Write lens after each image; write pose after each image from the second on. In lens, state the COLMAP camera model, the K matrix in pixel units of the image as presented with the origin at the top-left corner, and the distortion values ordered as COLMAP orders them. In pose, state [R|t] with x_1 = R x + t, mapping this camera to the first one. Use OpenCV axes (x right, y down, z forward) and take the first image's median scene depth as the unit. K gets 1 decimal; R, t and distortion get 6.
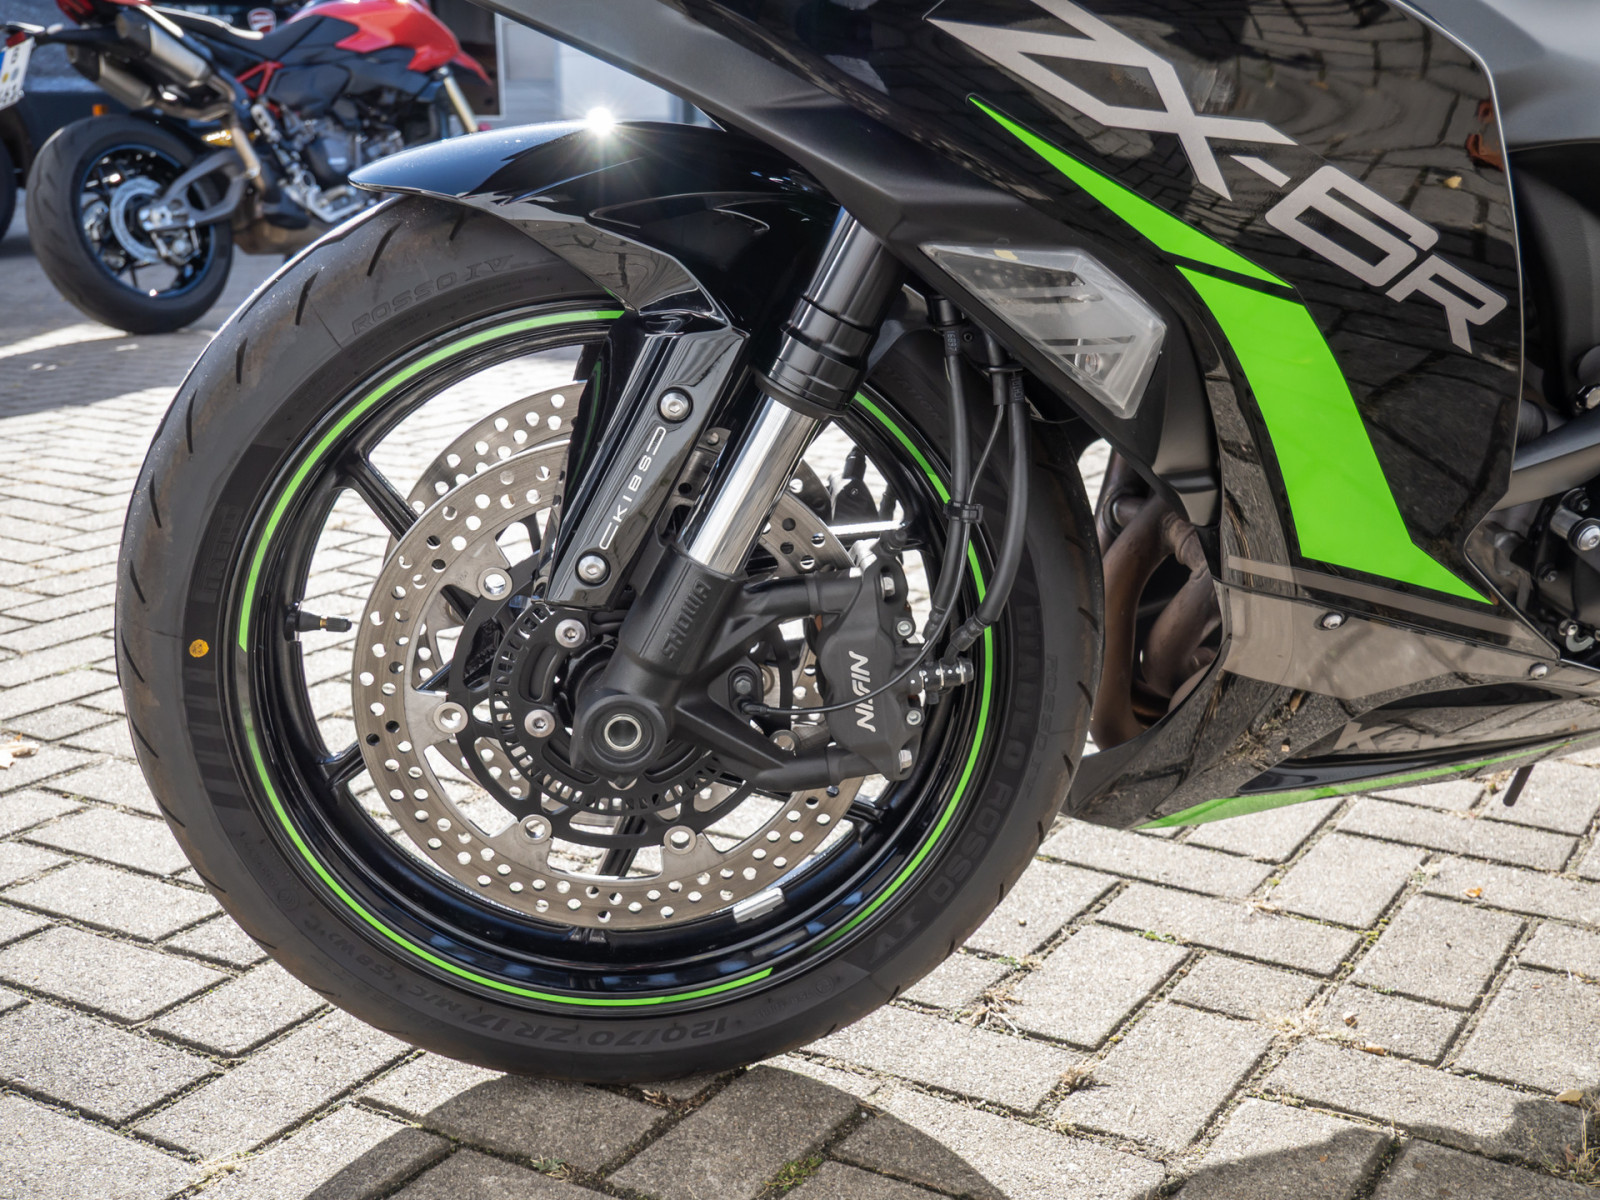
lens RADIAL K [[1842.4, 0, 801.7], [0, 1842.4, 600.3], [0, 0, 1]] dist [-0.007535, 0.000000]
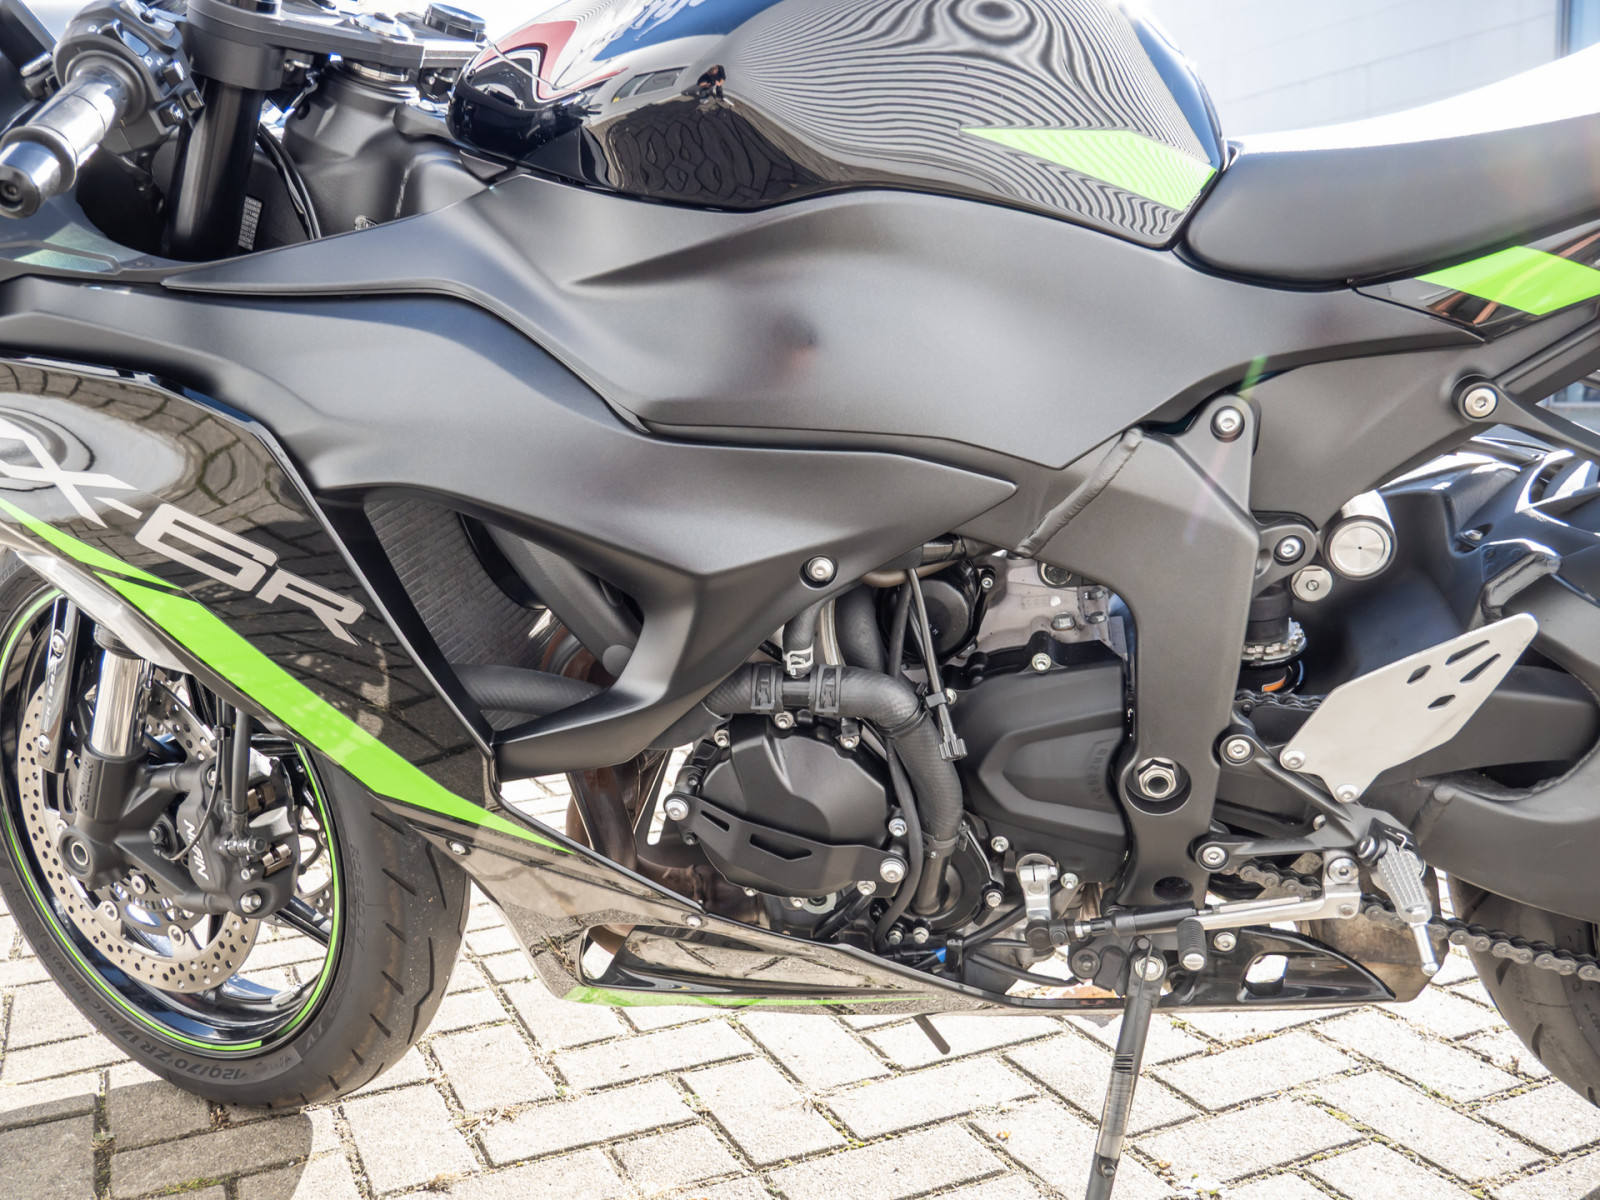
lens RADIAL K [[1387.4, 0, 799.2], [0, 1387.4, 603.4], [0, 0, 1]] dist [-0.032655, 0.013207]
pose [[0.853298, 0.051199, -0.518903, 0.980972], [-0.111848, 0.989975, -0.086248, -0.100458], [0.509286, 0.131634, 0.850471, 0.295236]]
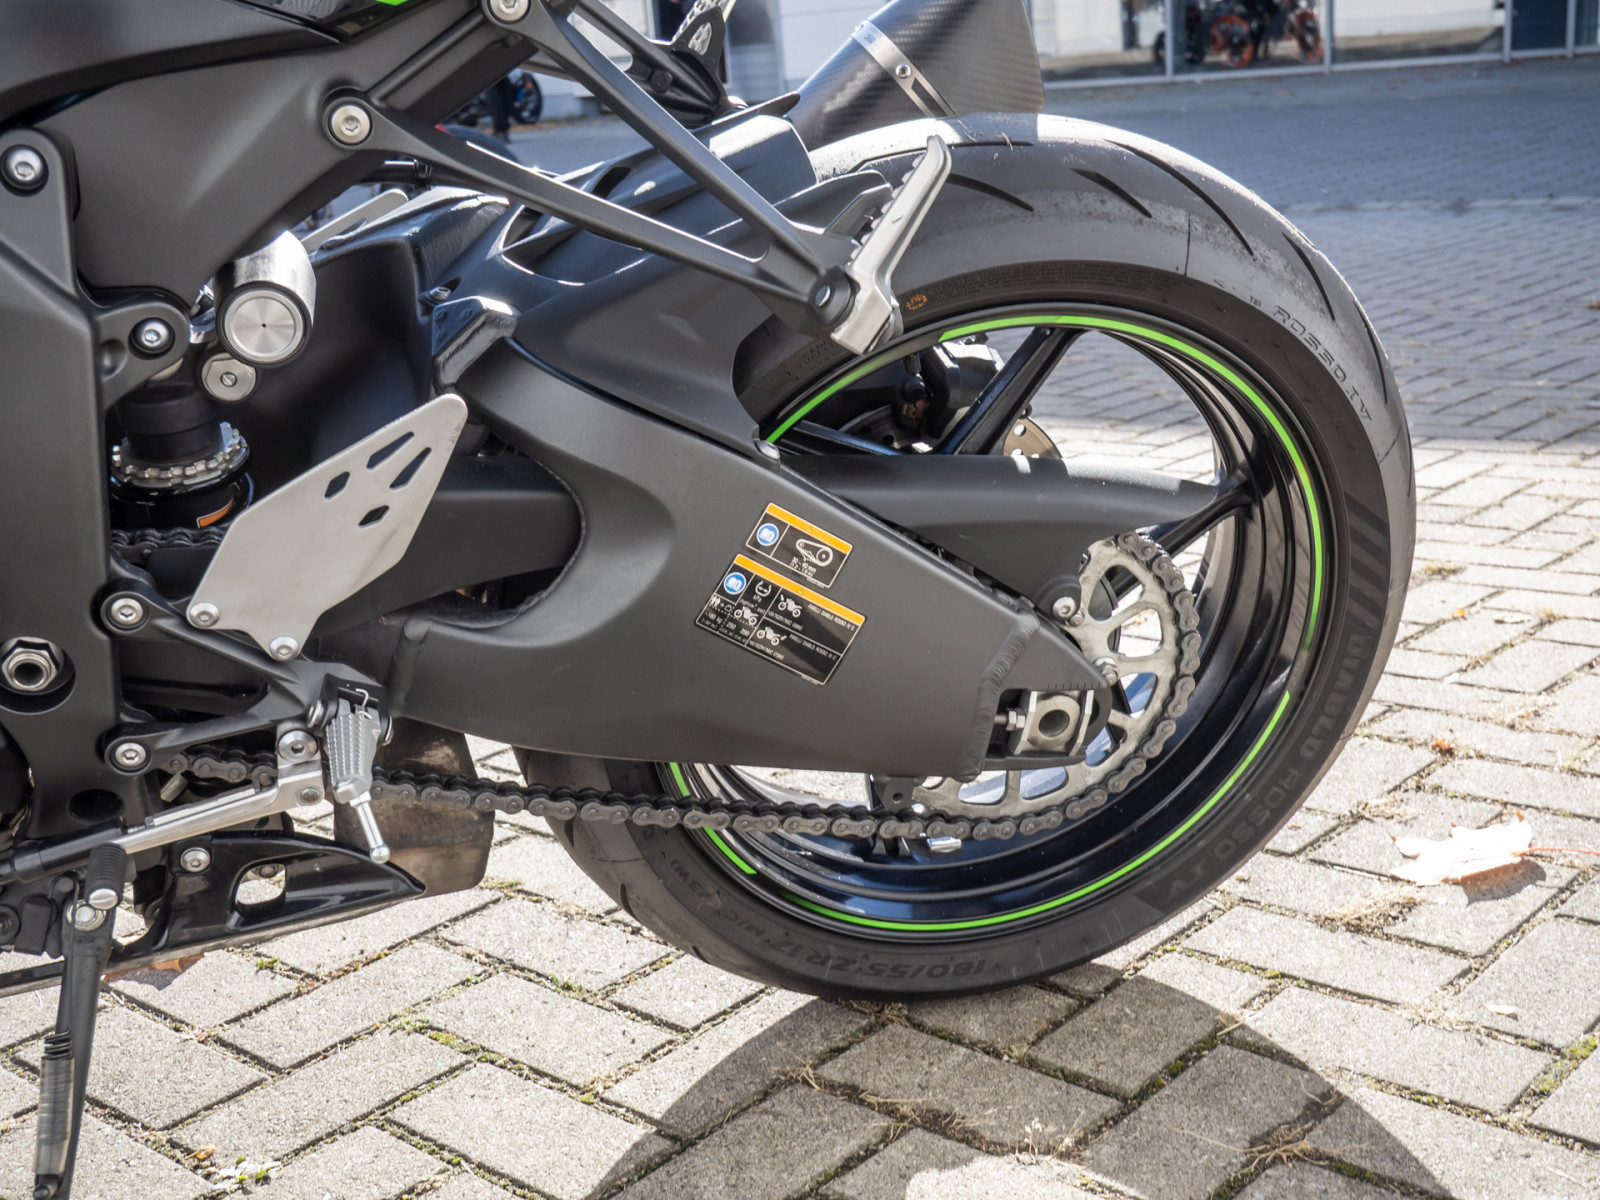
lens RADIAL K [[1889.7, 0, 799.6], [0, 1889.7, 596.6], [0, 0, 1]] dist [0.023924, 0.000000]
pose [[0.984849, -0.027115, -0.171279, 1.217189], [0.028374, 0.999585, 0.004908, -0.116658], [0.171074, -0.009694, 0.985210, 0.359774]]
